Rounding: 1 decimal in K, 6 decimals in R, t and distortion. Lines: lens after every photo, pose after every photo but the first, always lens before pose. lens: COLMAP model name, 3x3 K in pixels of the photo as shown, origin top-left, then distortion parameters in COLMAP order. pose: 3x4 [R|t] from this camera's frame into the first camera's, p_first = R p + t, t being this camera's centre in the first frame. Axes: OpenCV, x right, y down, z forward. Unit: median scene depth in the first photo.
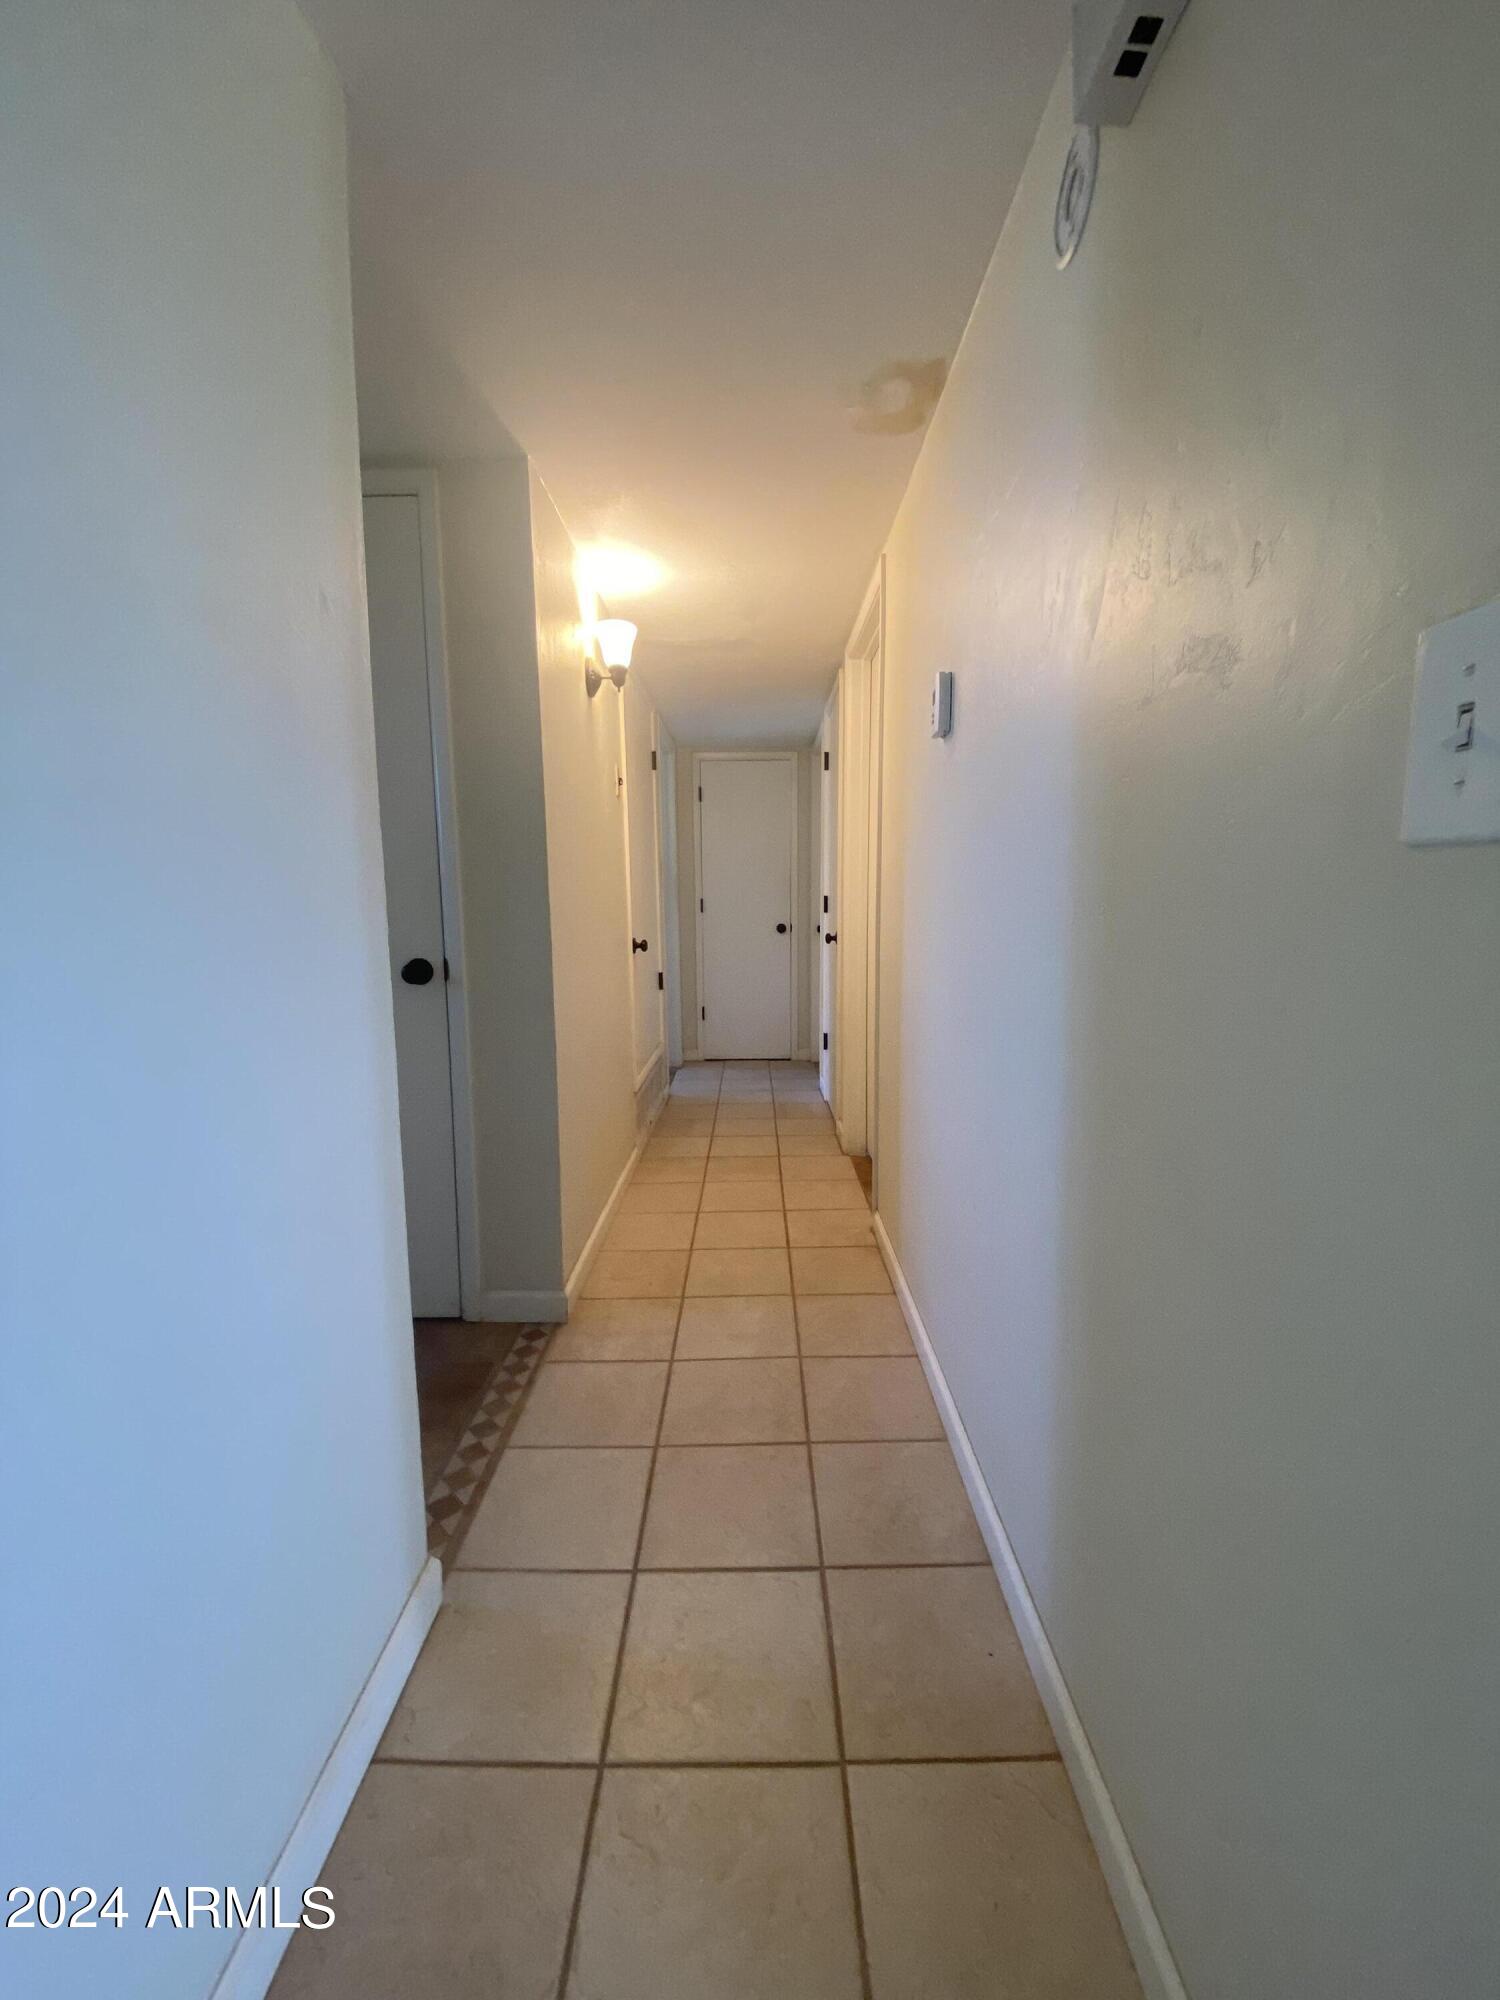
lens RADIAL K [[817.1, 0, 748.9], [0, 817.1, 989.5], [0, 0, 1]] dist [0.022185, -0.009736]
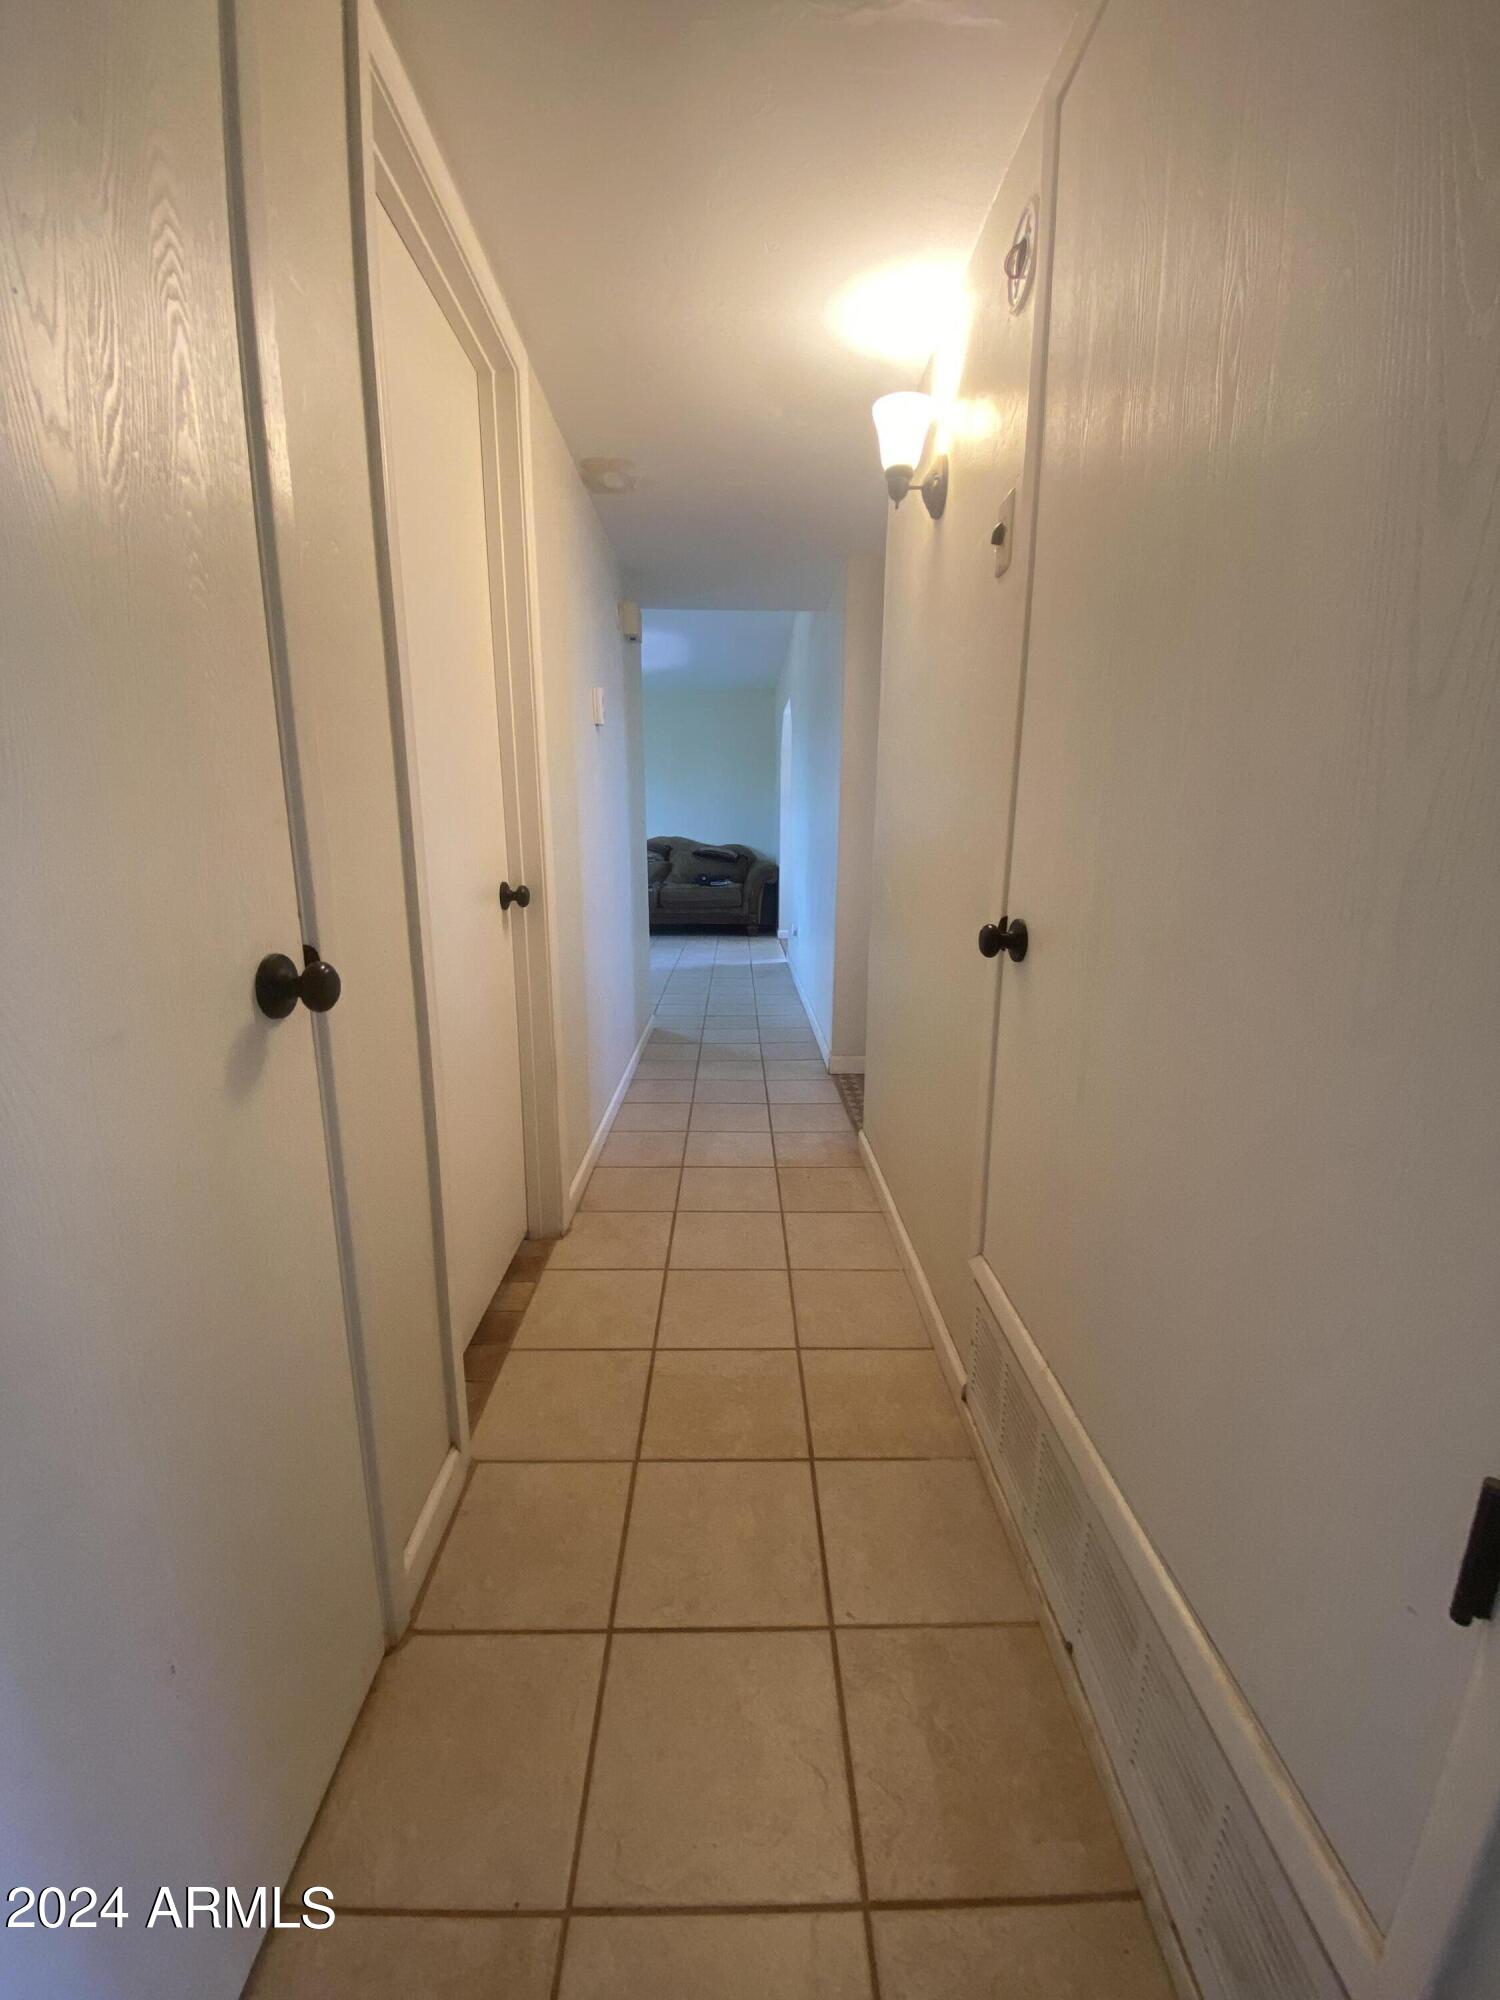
lens RADIAL K [[817.1, 0, 748.9], [0, 817.1, 989.5], [0, 0, 1]] dist [0.022185, -0.009736]
pose [[-0.999743, 0.011105, -0.019757, -0.027684], [0.004865, 0.956571, 0.291459, -0.266757], [0.022136, 0.291288, -0.956379, 2.585603]]
